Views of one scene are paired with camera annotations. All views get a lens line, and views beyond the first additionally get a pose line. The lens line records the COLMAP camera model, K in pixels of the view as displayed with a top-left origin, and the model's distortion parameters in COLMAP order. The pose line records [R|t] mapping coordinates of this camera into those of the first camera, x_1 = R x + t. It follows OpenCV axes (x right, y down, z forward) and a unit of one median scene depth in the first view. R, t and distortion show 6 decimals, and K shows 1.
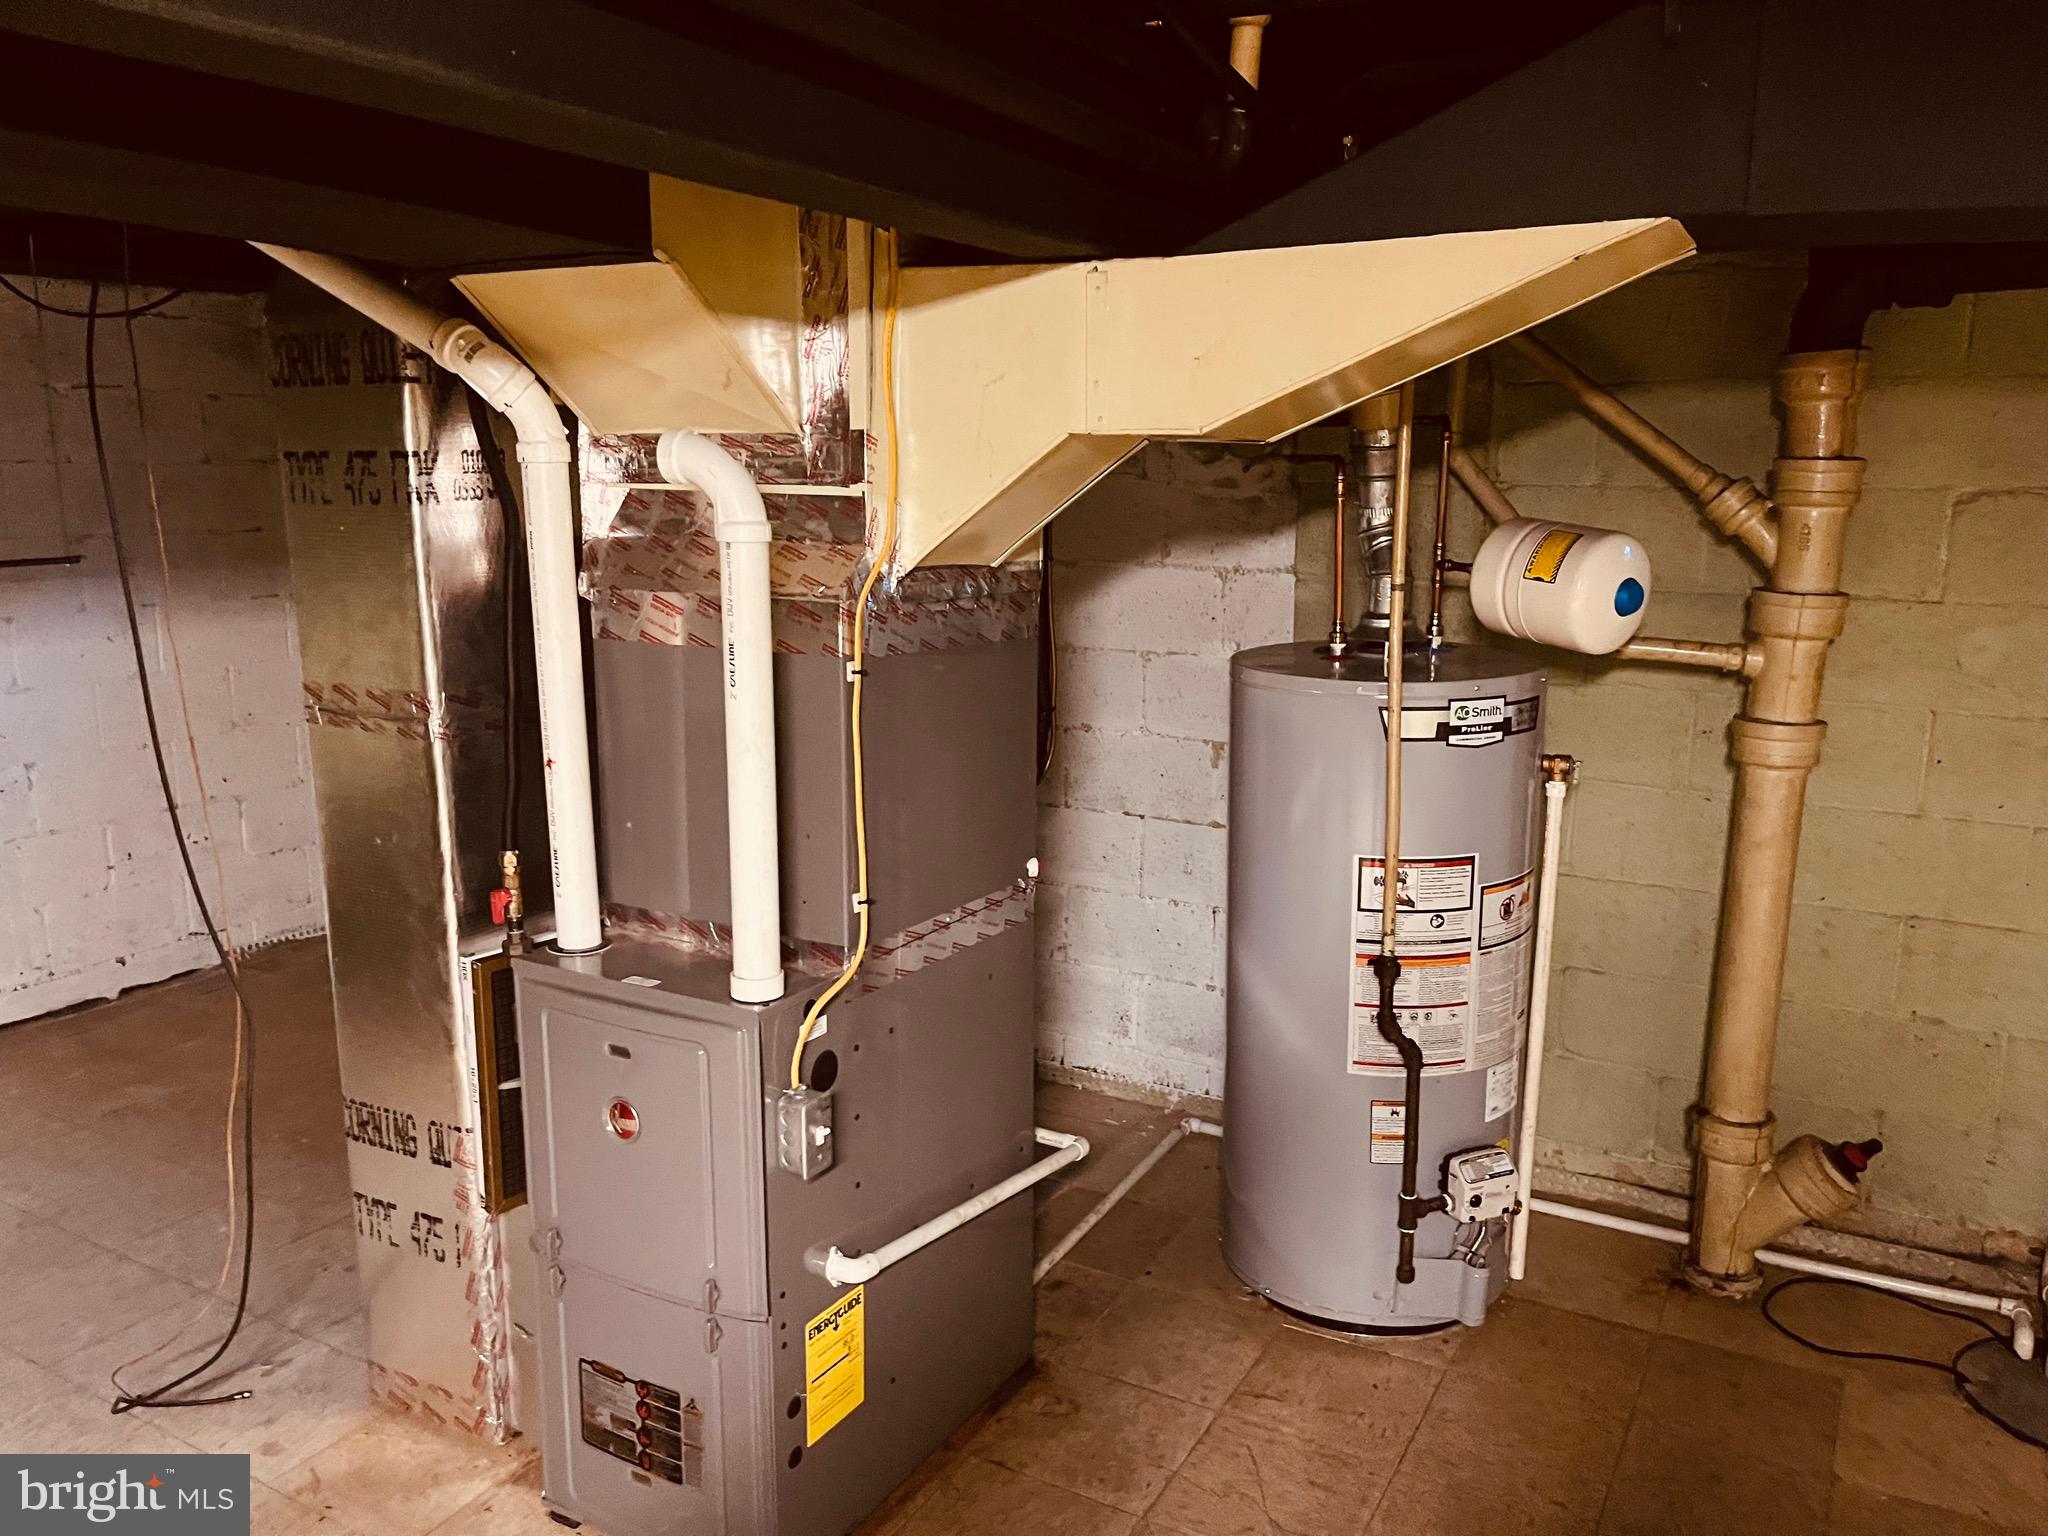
lens RADIAL K [[1554.2, 0, 1025.3], [0, 1554.2, 763.4], [0, 0, 1]] dist [0.062260, -0.089637]
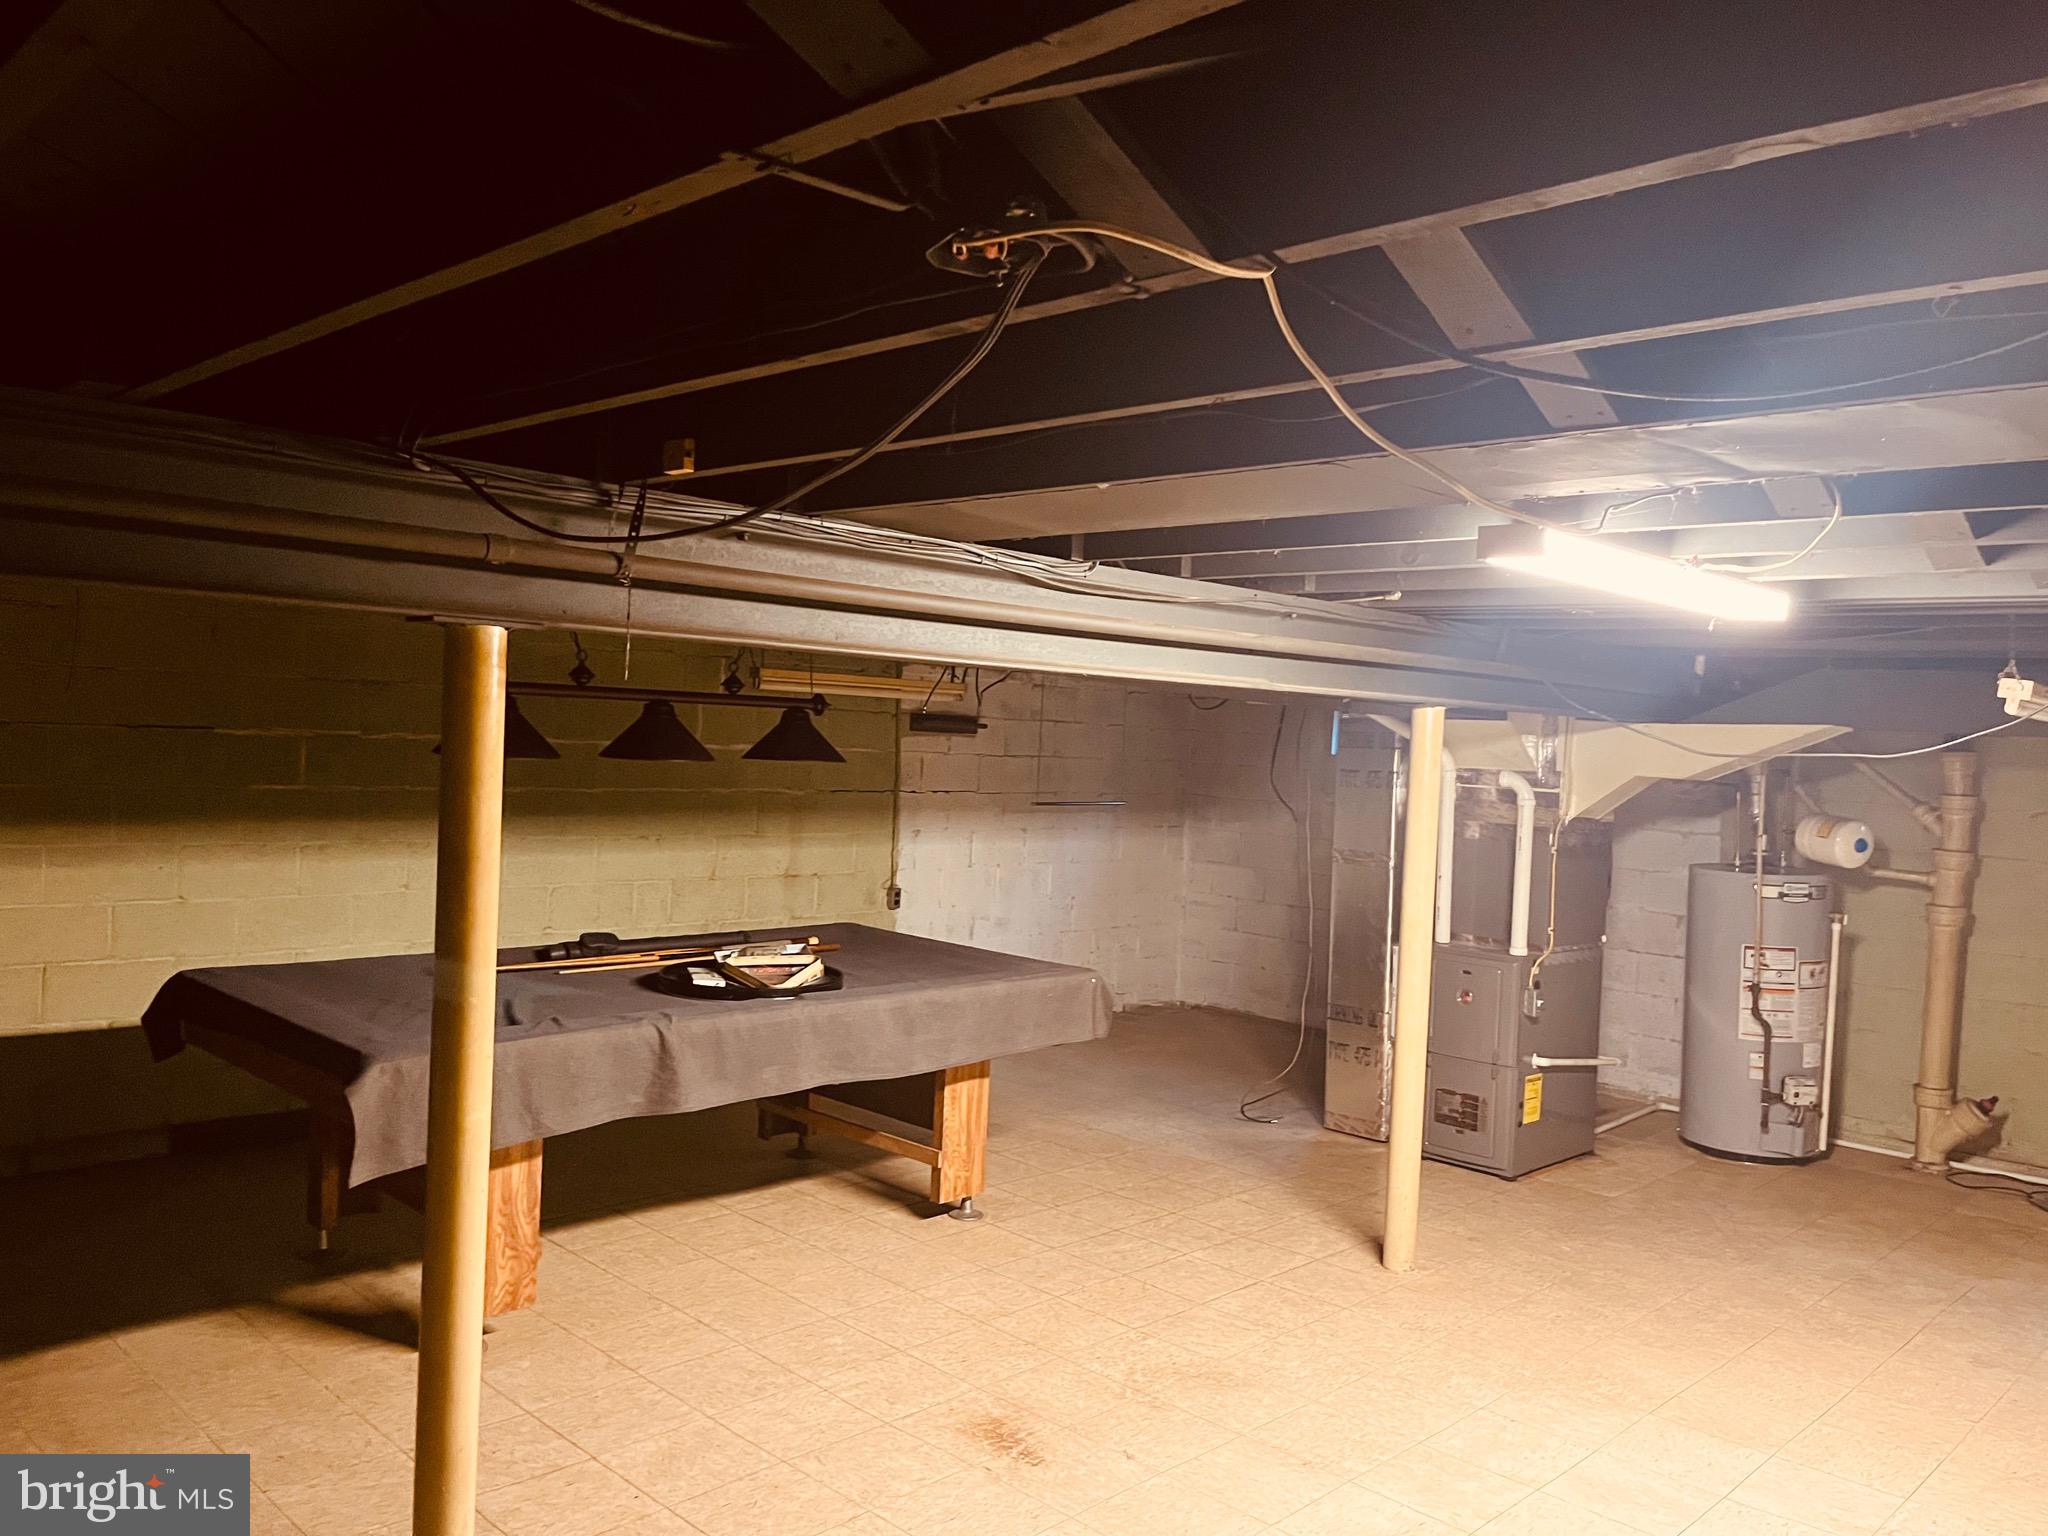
lens RADIAL K [[1554.2, 0, 1026.8], [0, 1554.2, 775.6], [0, 0, 1]] dist [0.062260, -0.089637]
pose [[0.964463, 0.042350, -0.260802, -0.242226], [-0.086261, 0.983454, -0.159301, 0.285561], [0.249740, 0.176137, 0.952158, -1.672256]]
